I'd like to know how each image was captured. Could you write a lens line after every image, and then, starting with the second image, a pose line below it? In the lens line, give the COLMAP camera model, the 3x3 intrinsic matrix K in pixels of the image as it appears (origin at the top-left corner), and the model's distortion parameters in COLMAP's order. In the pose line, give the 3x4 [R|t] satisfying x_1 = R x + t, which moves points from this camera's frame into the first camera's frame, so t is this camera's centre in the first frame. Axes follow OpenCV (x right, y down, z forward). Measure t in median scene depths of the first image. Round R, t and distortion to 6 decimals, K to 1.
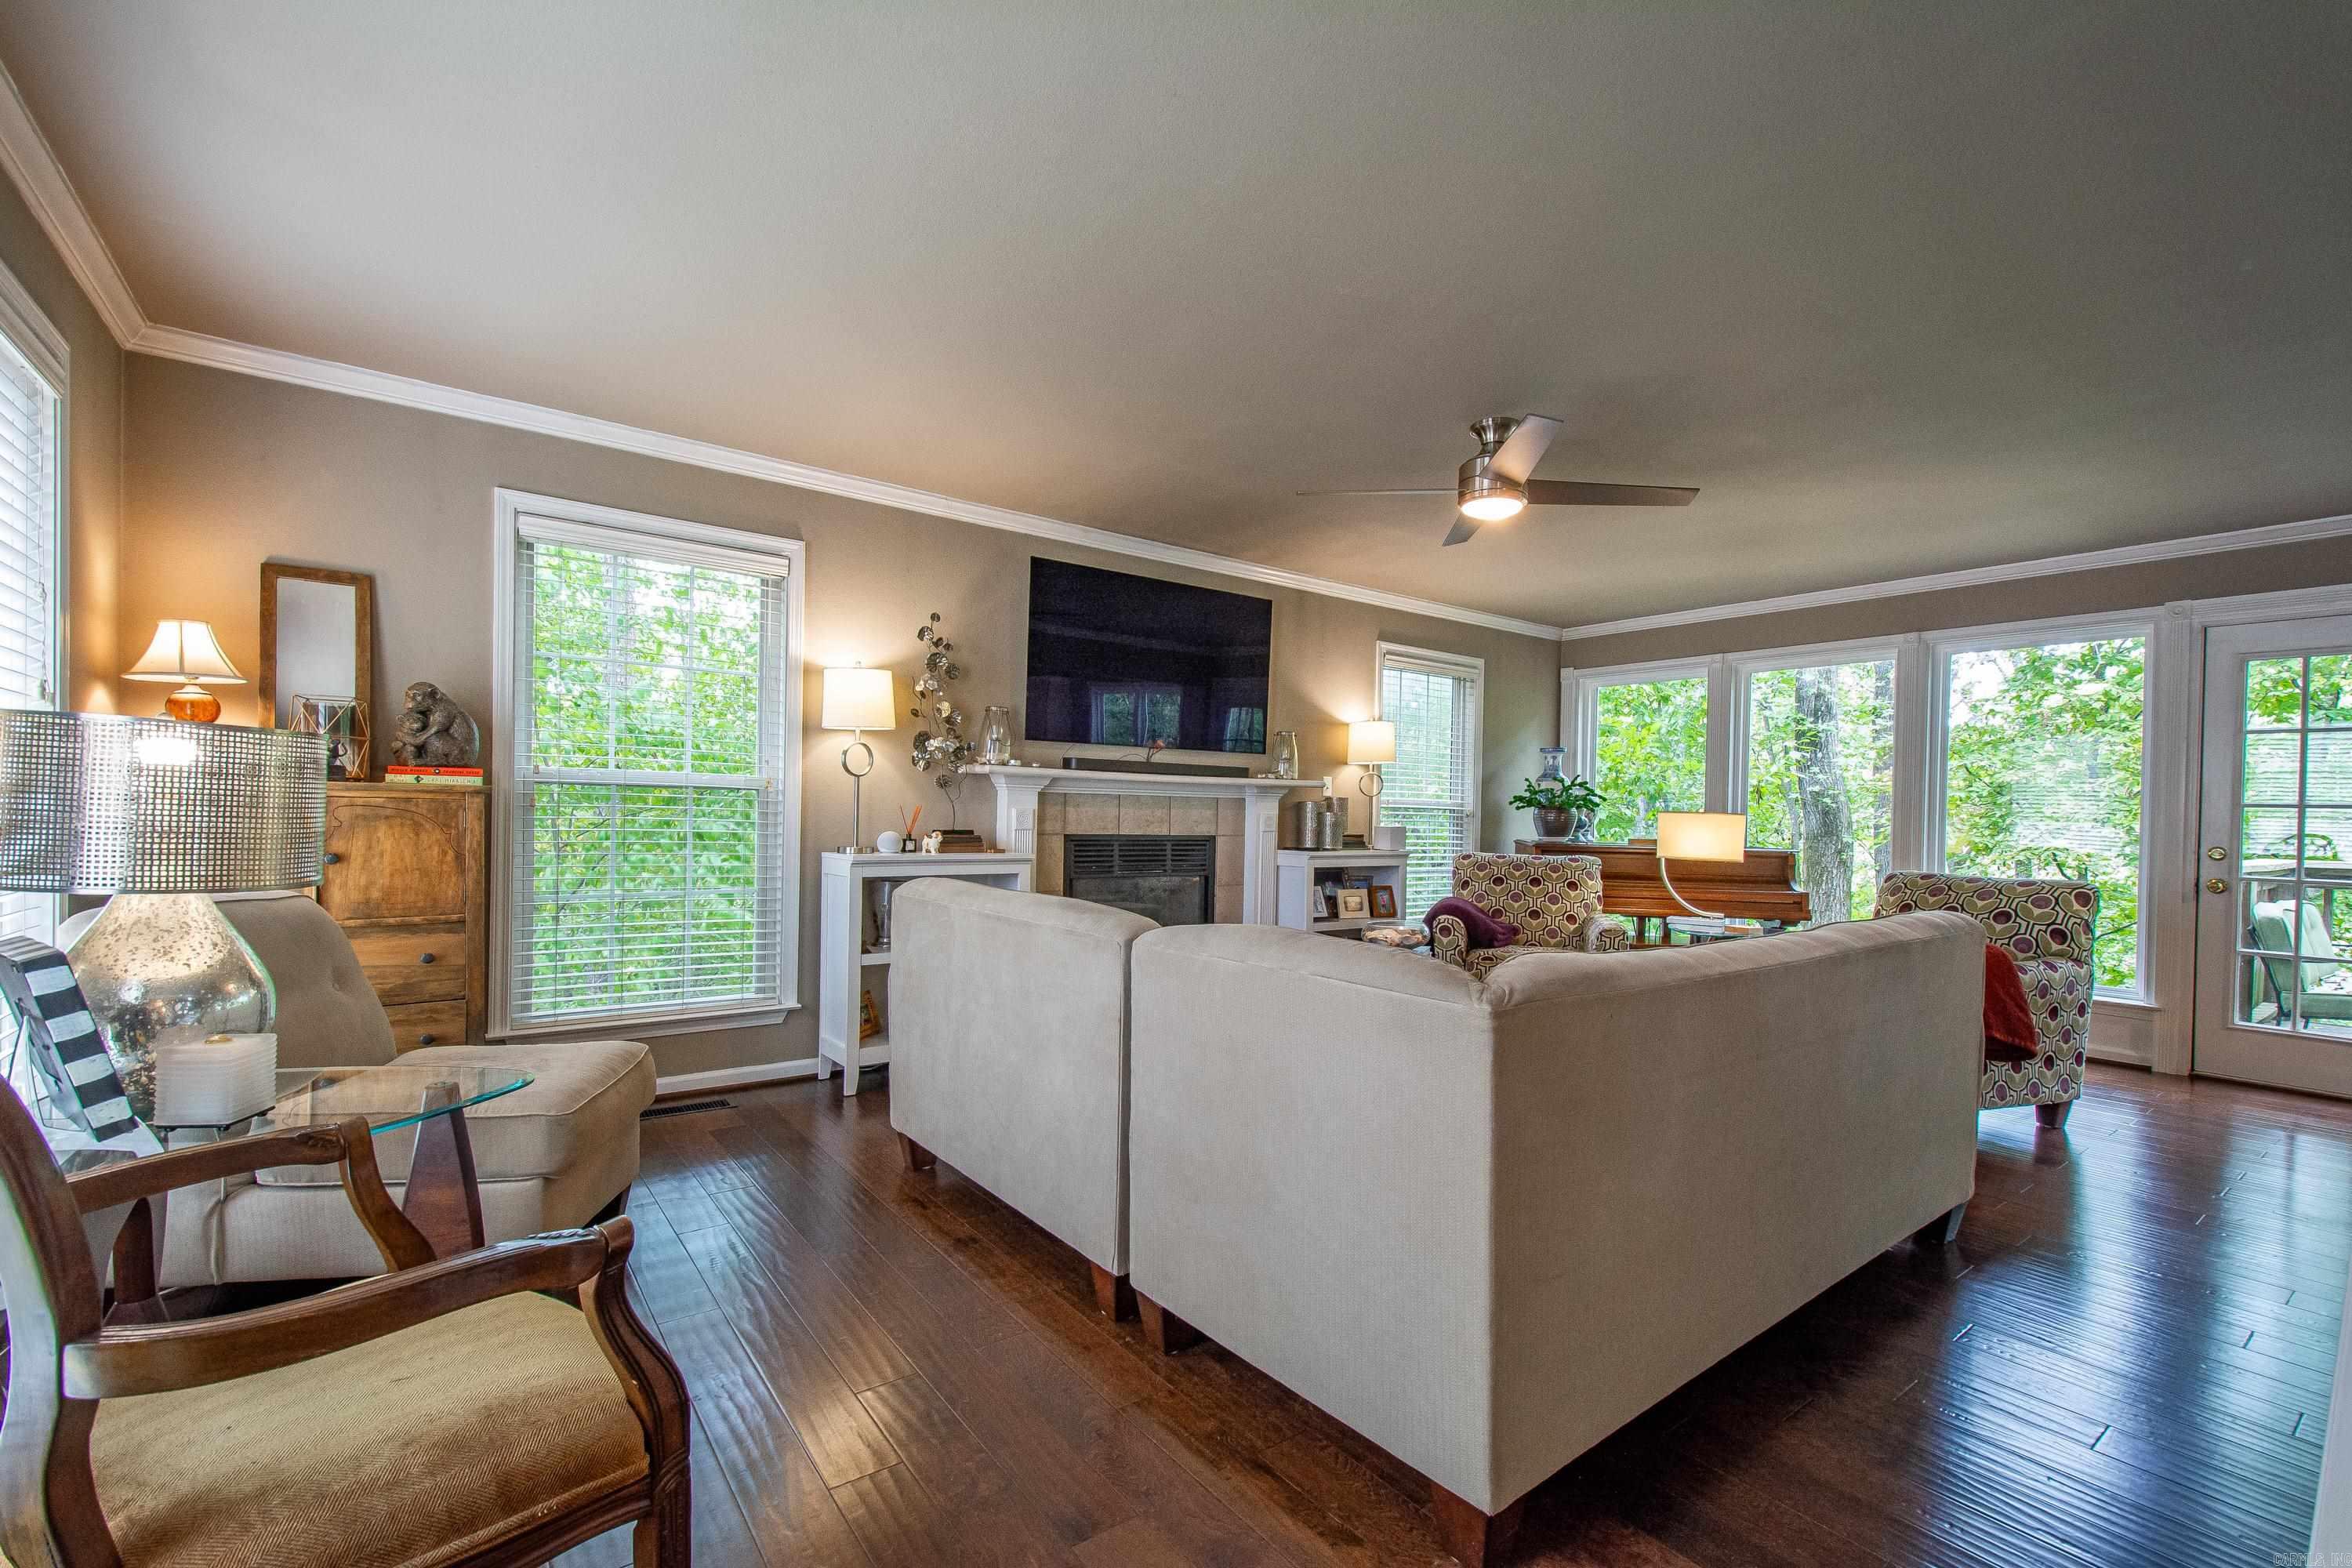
lens RADIAL K [[1029.1, 0, 1195.3], [0, 1029.1, 821.5], [0, 0, 1]] dist [0.016628, -0.008378]
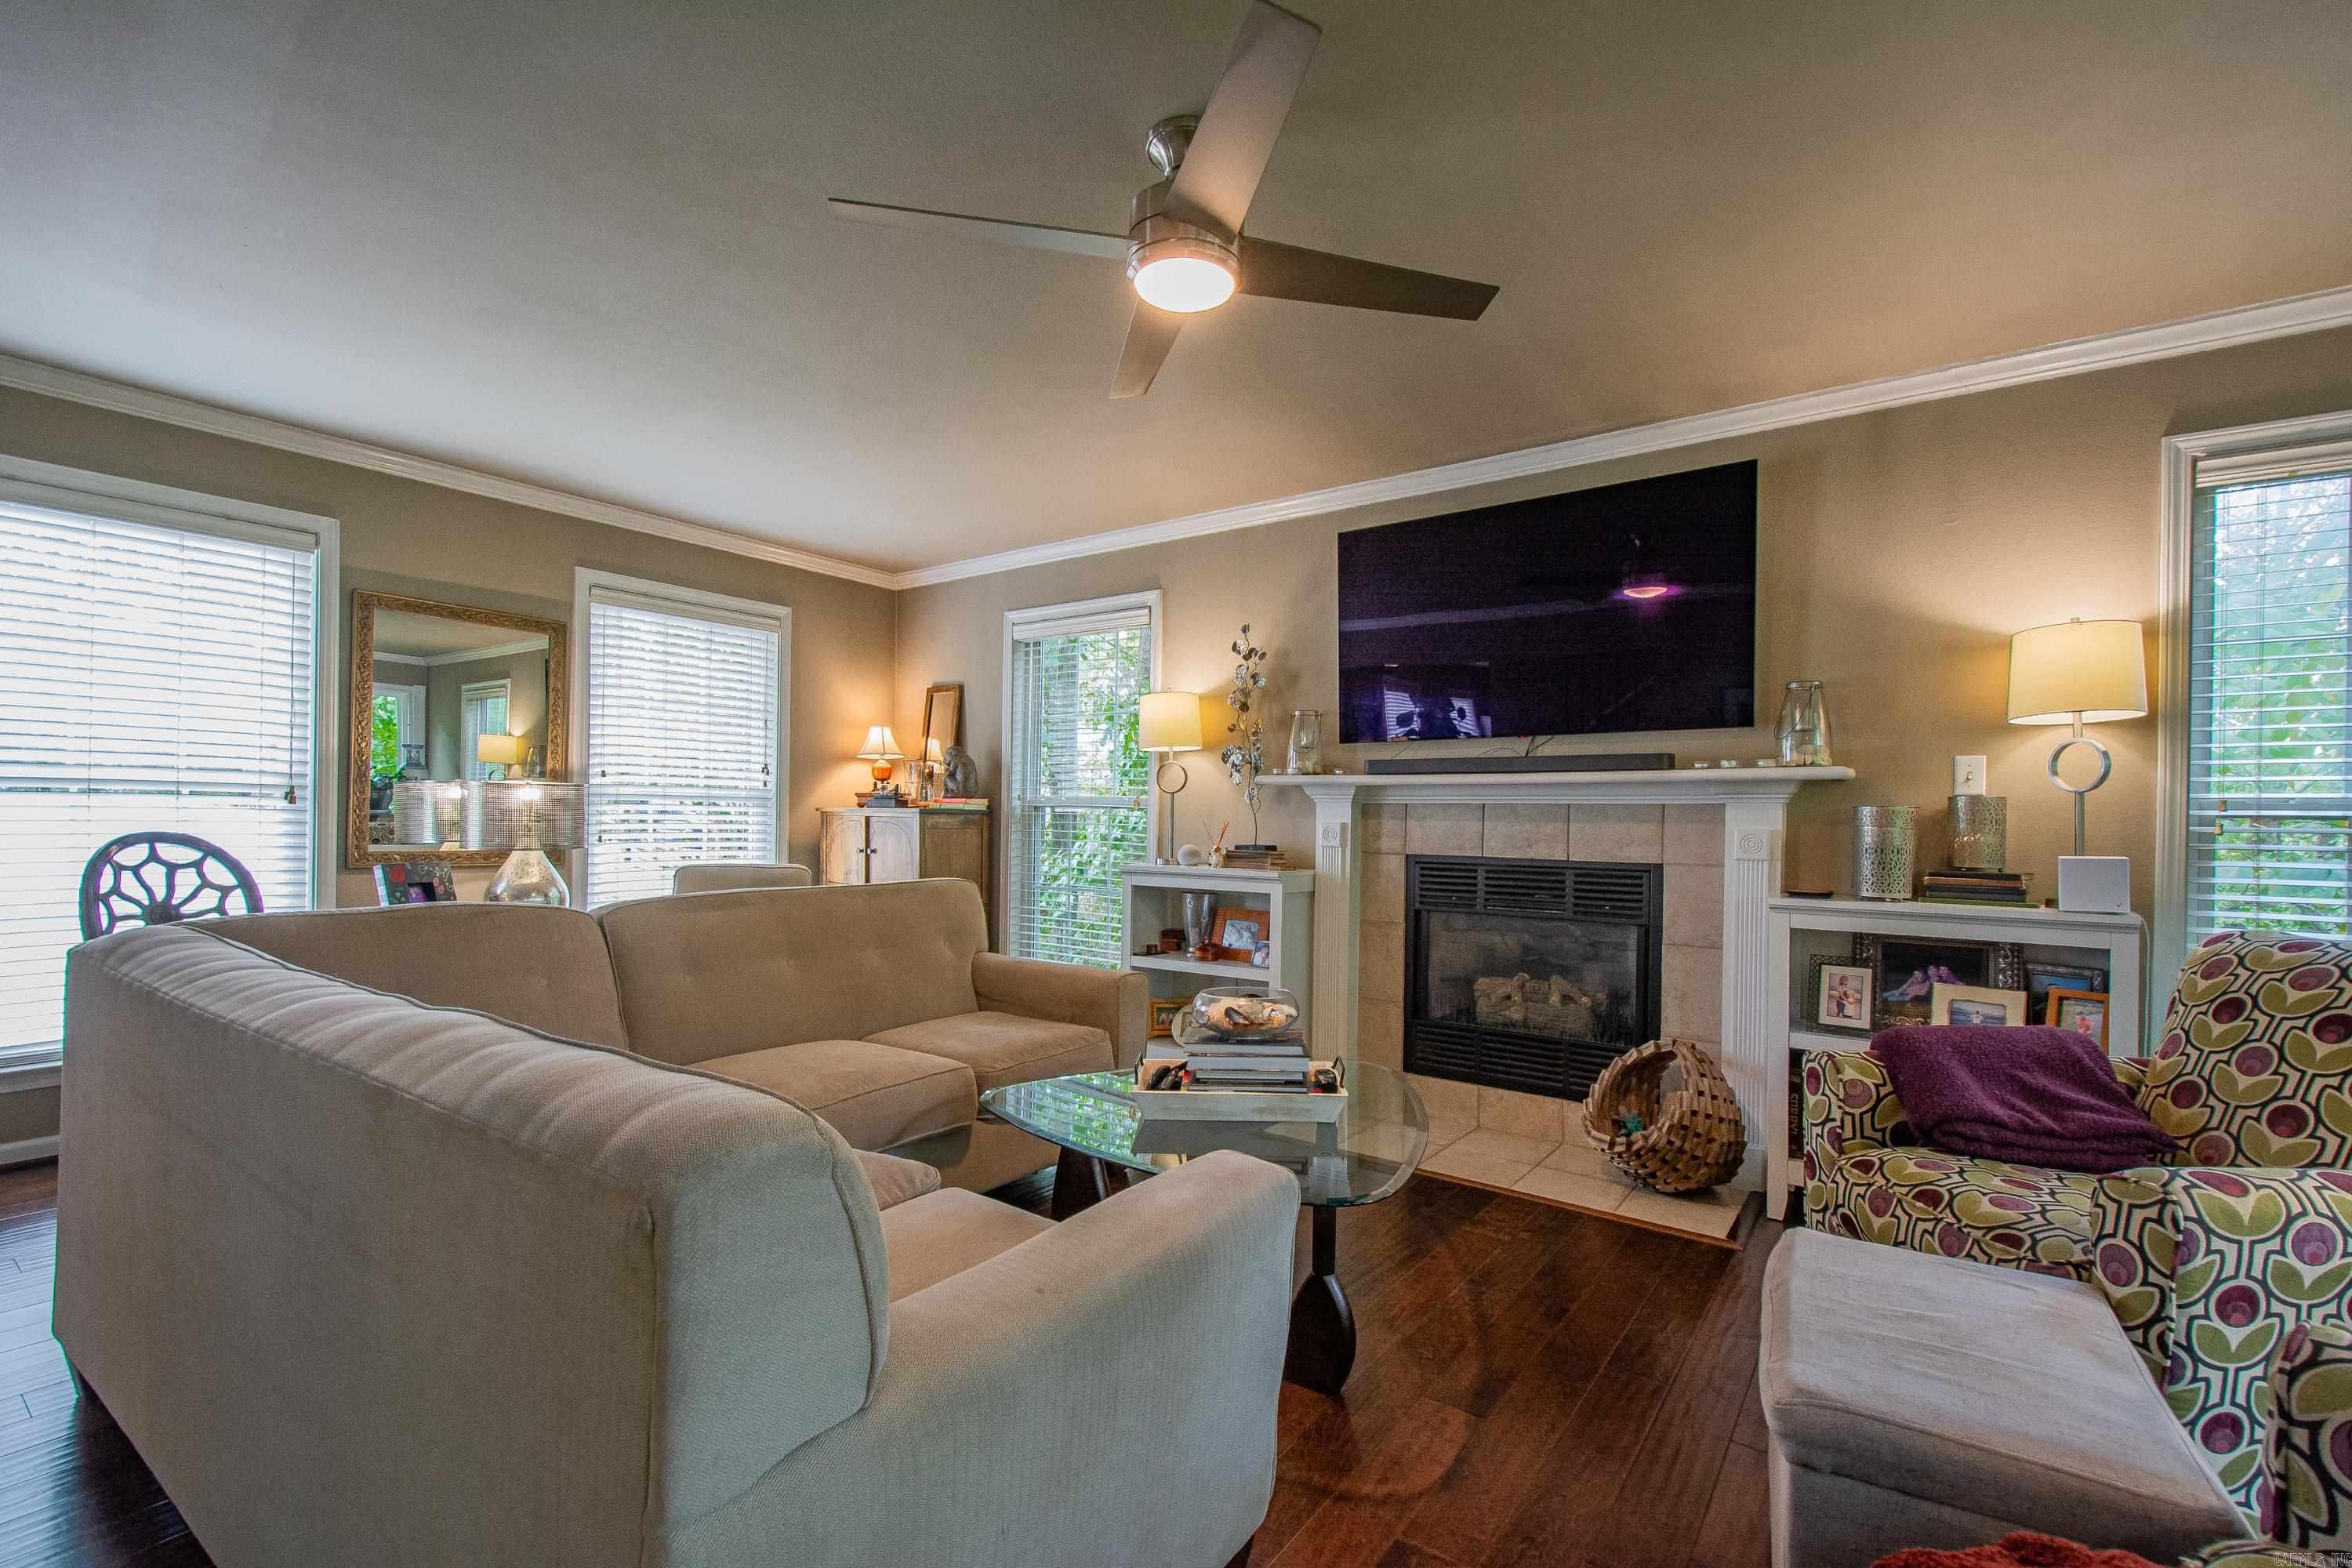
lens RADIAL K [[1029.1, 0, 1171.9], [0, 1029.1, 822.8], [0, 0, 1]] dist [0.016628, -0.008378]
pose [[0.277412, -0.013566, -0.960655, 0.671785], [-0.019906, 0.999604, -0.019864, 0.008299], [0.960545, 0.024633, 0.277032, 0.661800]]
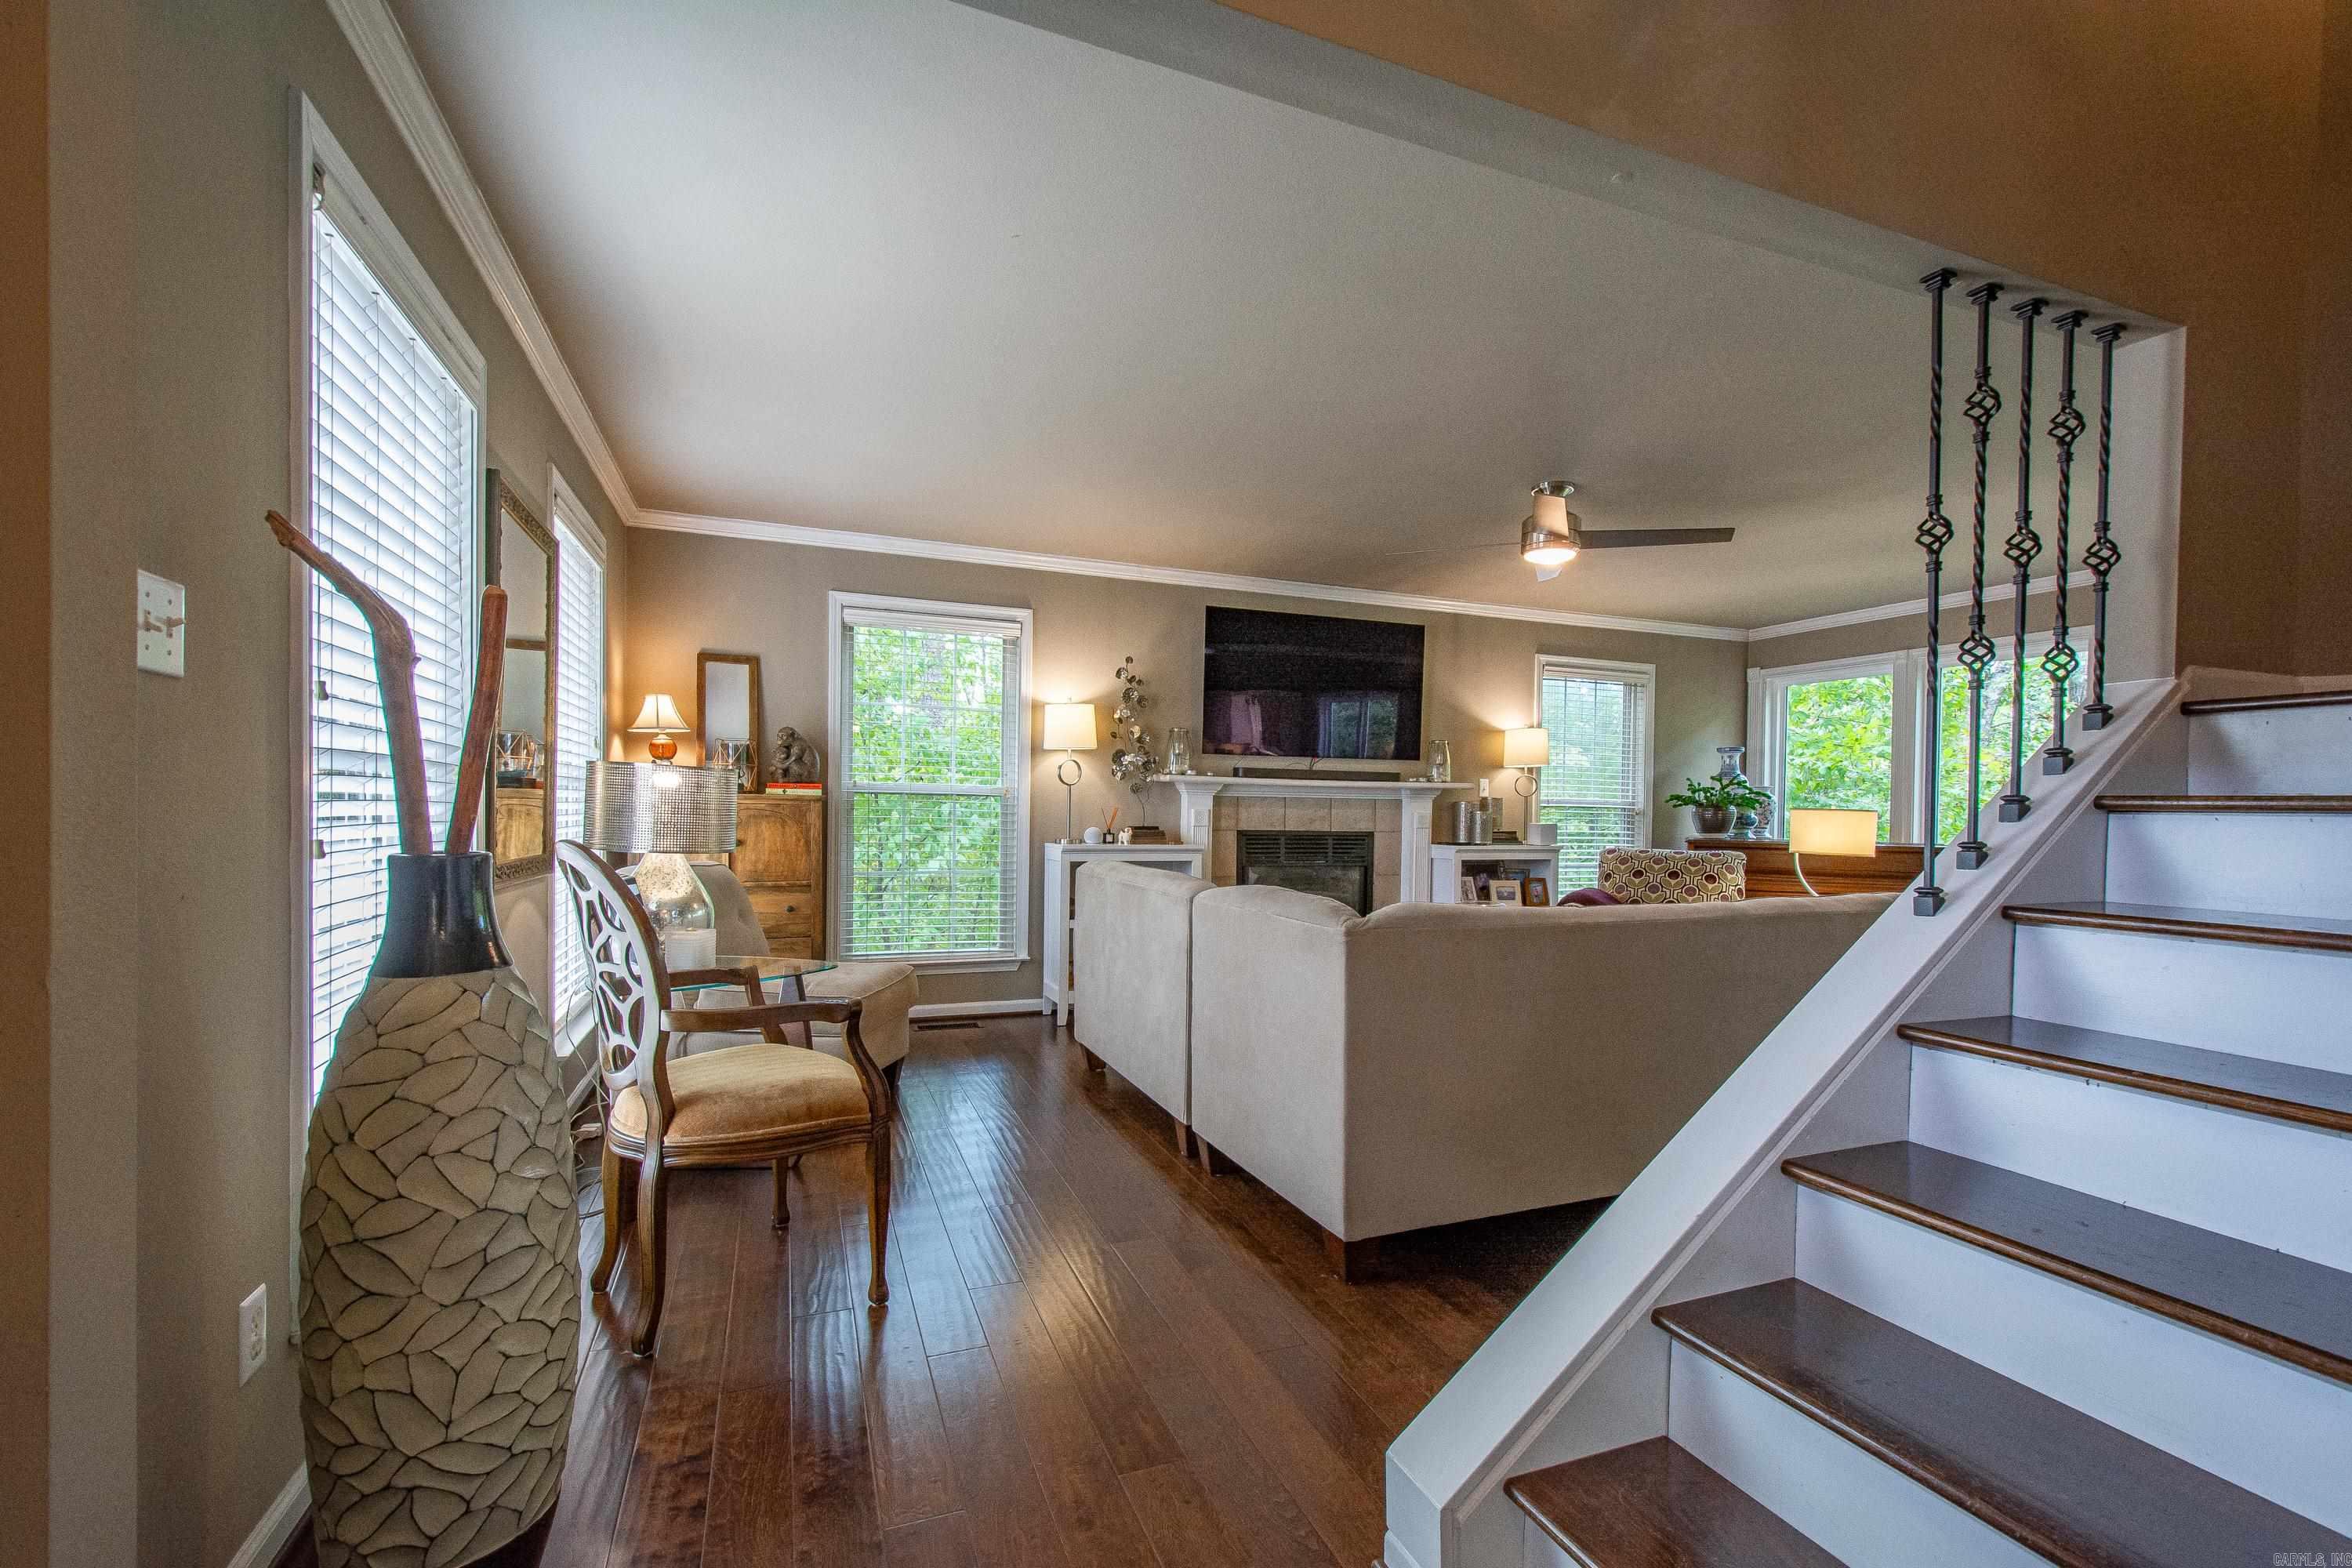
lens RADIAL K [[1029.1, 0, 1190.2], [0, 1029.1, 819.9], [0, 0, 1]] dist [0.016628, -0.008378]
pose [[0.962664, -0.002559, -0.270688, 0.166250], [0.001633, 0.999992, -0.003644, 0.005193], [0.270695, 0.003066, 0.962660, -0.210874]]
